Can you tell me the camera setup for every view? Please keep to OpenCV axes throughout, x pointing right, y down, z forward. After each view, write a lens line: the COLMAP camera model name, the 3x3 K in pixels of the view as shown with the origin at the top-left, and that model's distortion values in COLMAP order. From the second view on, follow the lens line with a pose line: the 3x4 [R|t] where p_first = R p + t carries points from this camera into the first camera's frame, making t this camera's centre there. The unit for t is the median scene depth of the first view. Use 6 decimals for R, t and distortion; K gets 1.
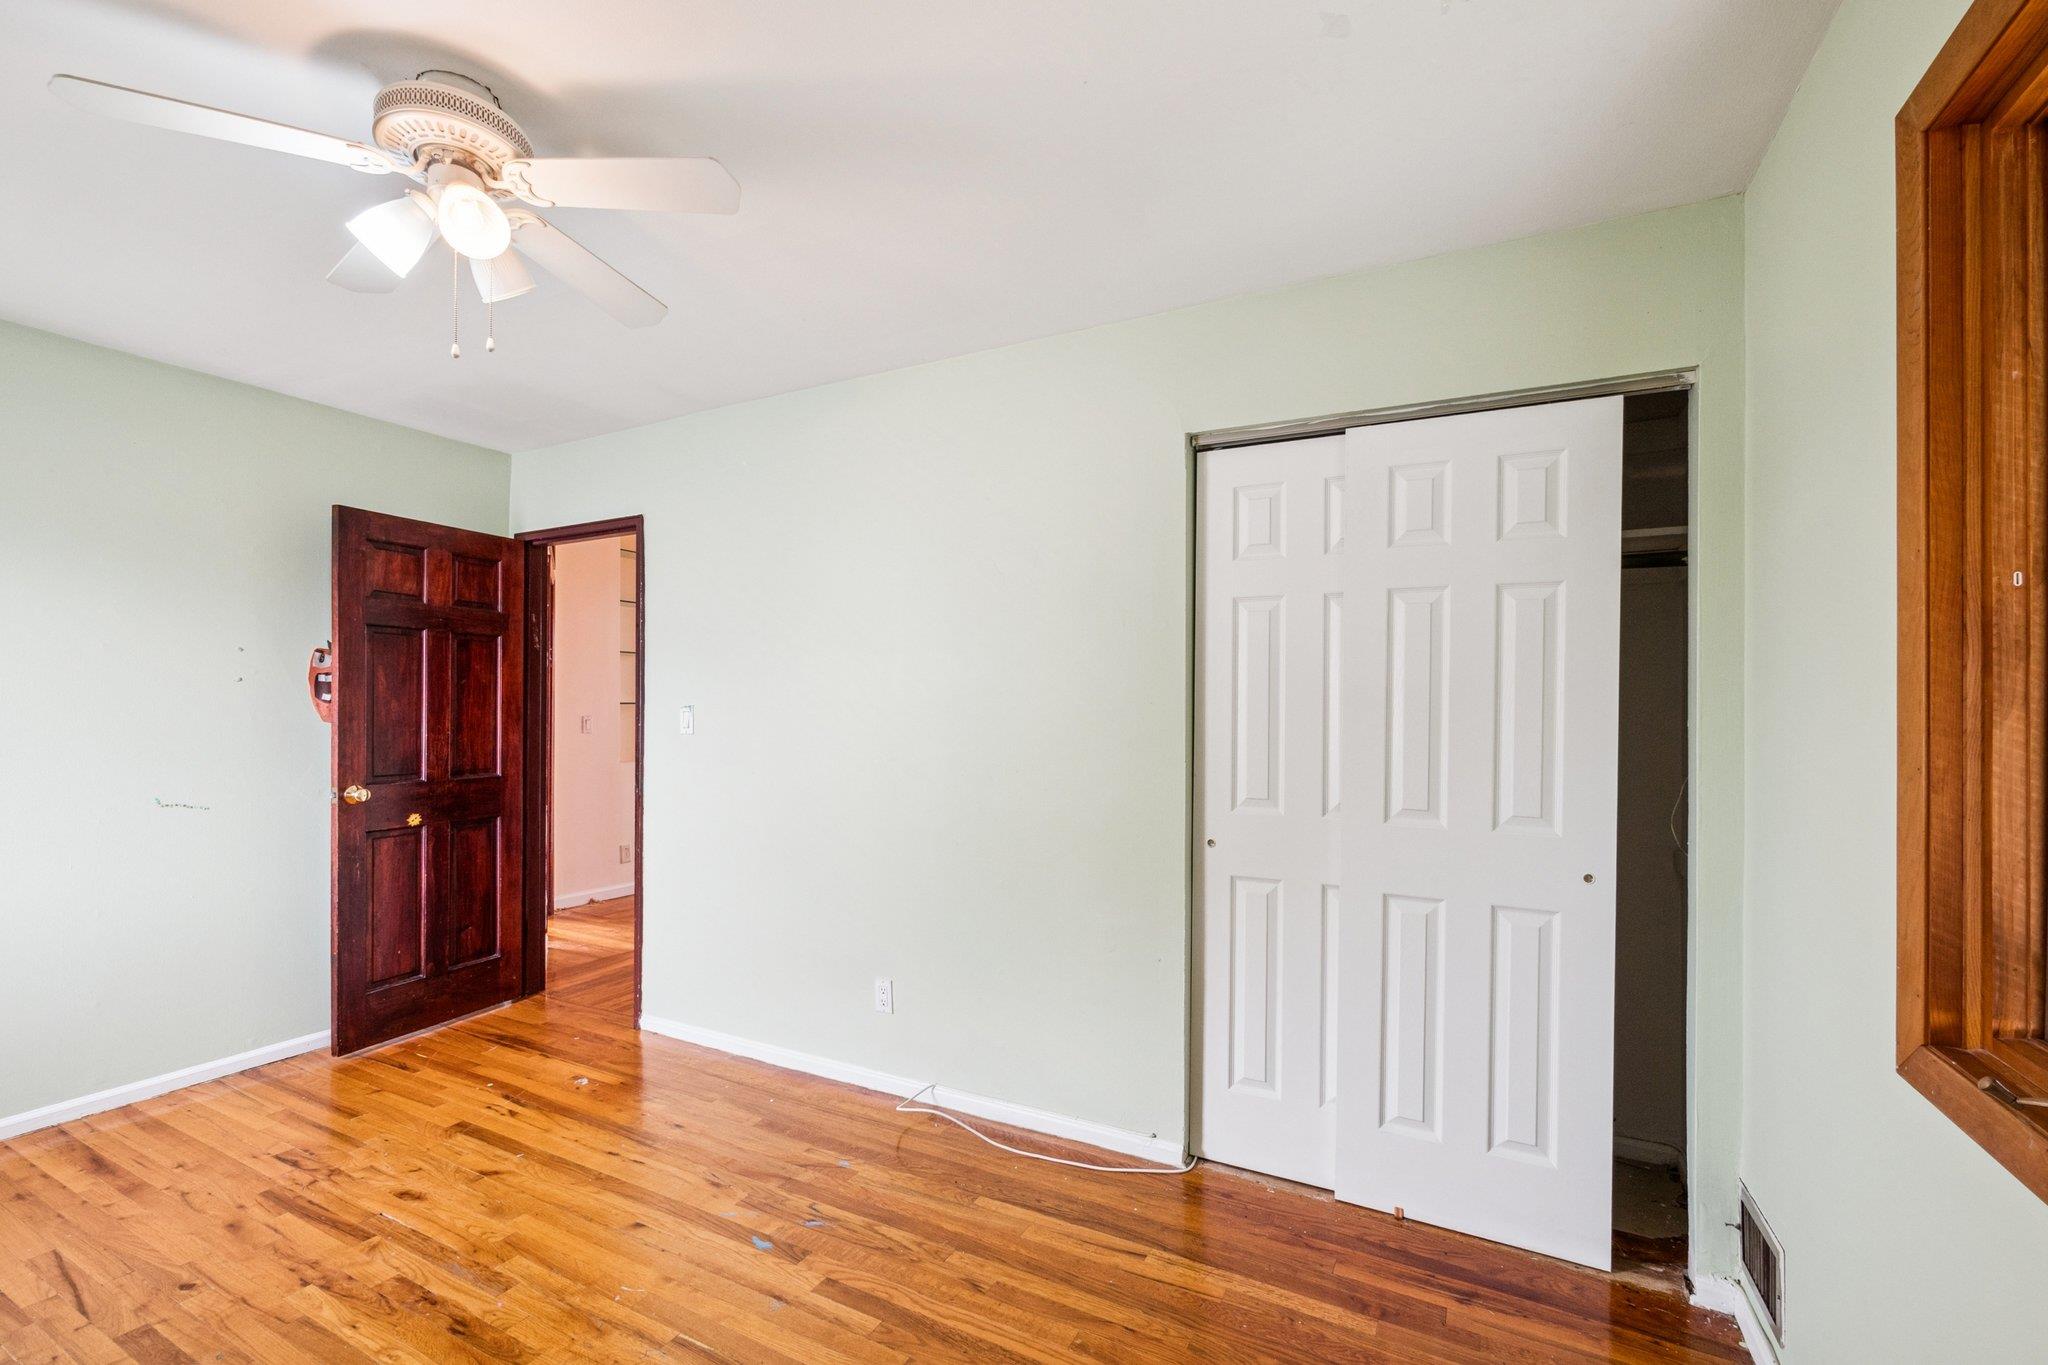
lens RADIAL K [[895.7, 0, 1016.9], [0, 895.7, 695.2], [0, 0, 1]] dist [-0.006654, 0.000073]
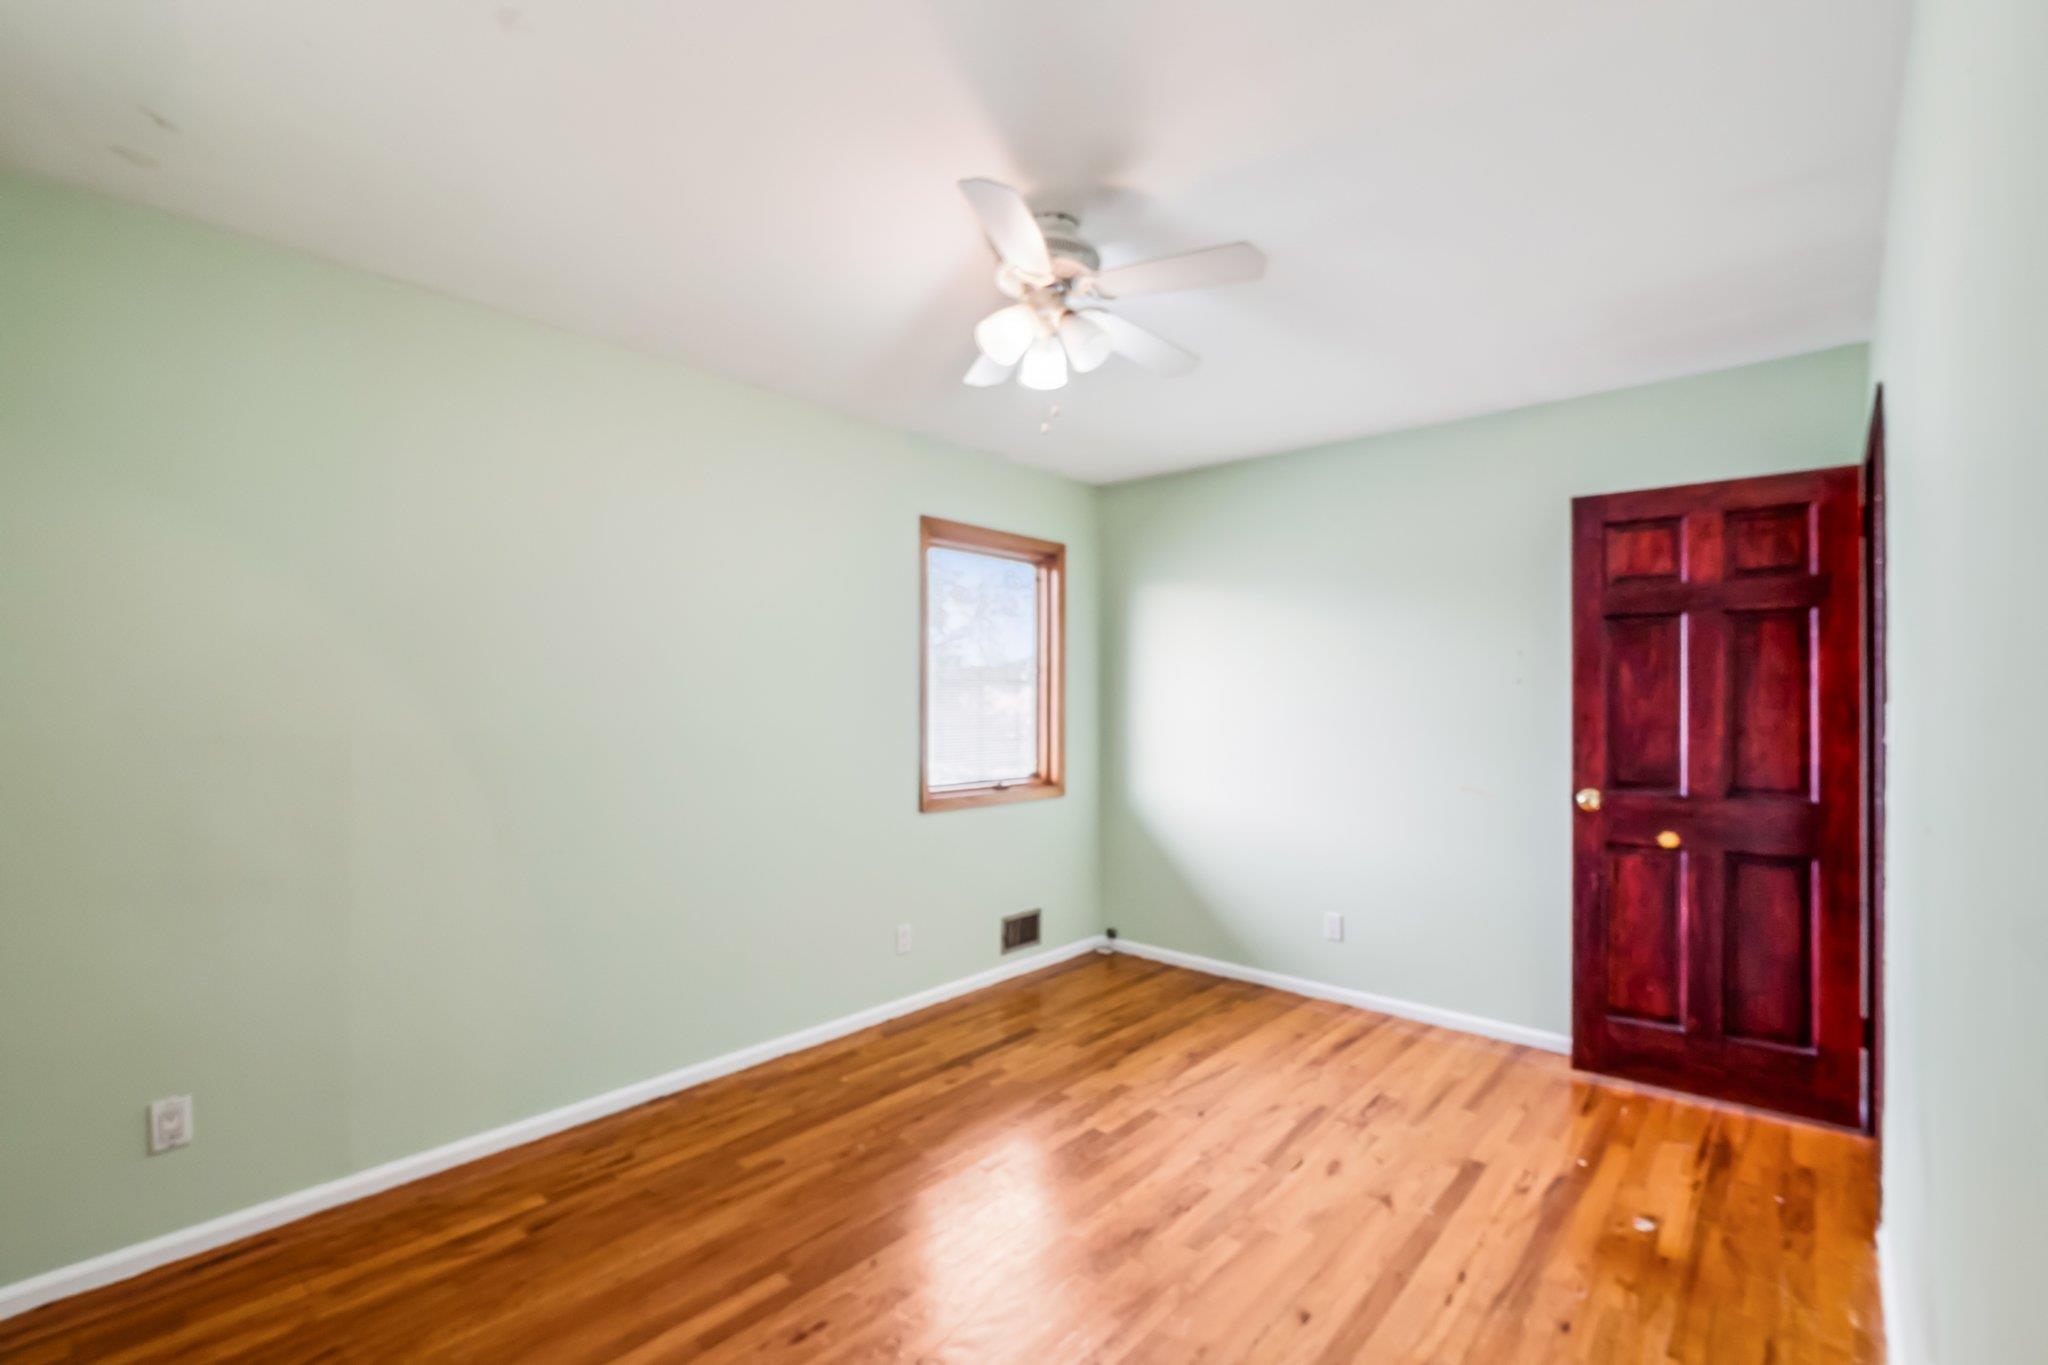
lens RADIAL K [[895.7, 0, 1015.8], [0, 895.7, 696.3], [0, 0, 1]] dist [-0.006654, 0.000073]
pose [[-0.244415, -0.011459, -0.969603, 0.308454], [0.009226, 0.999857, -0.014142, 0.010163], [0.969627, -0.012403, -0.244275, 0.625678]]
